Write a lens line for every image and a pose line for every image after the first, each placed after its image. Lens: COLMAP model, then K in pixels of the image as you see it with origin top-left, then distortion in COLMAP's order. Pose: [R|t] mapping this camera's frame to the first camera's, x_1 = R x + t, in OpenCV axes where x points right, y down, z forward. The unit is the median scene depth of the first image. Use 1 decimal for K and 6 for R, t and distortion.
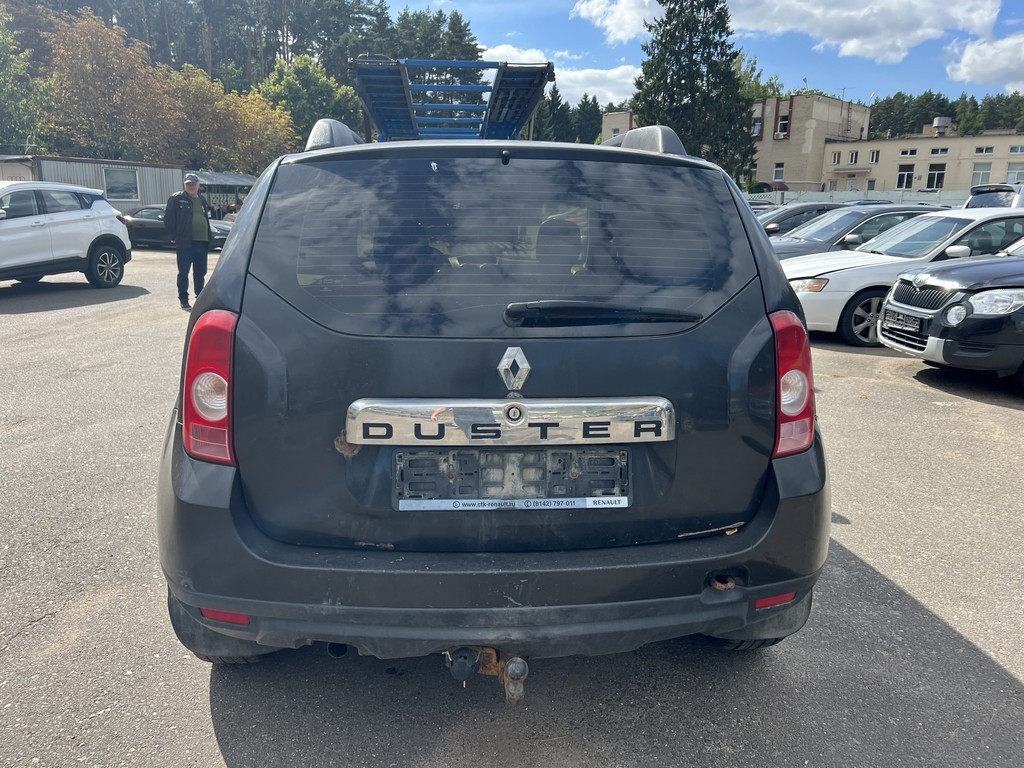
lens RADIAL K [[745.6, 0, 495.1], [0, 745.6, 384.0], [0, 0, 1]] dist [0.051094, -0.046964]
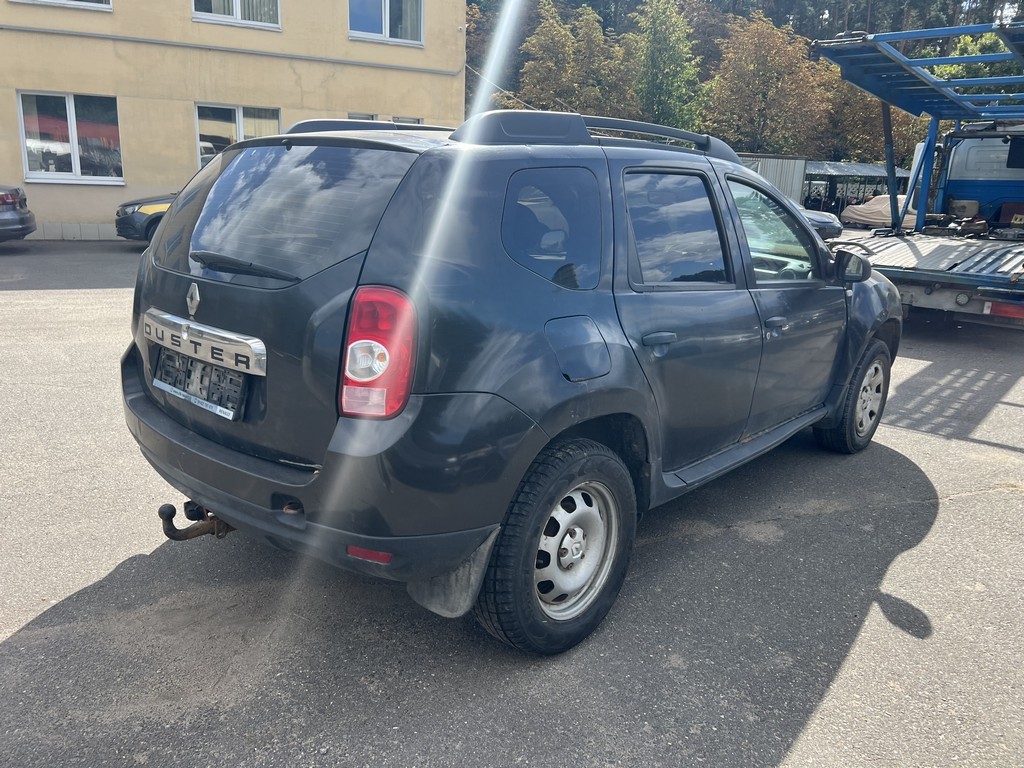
lens RADIAL K [[754.1, 0, 512.0], [0, 754.1, 384.0], [0, 0, 1]] dist [-0.002720, -0.000942]
pose [[0.703298, 0.194670, -0.683722, 1.284155], [-0.187512, 0.978515, 0.085722, -0.087899], [0.685719, 0.067918, 0.724691, 0.370801]]
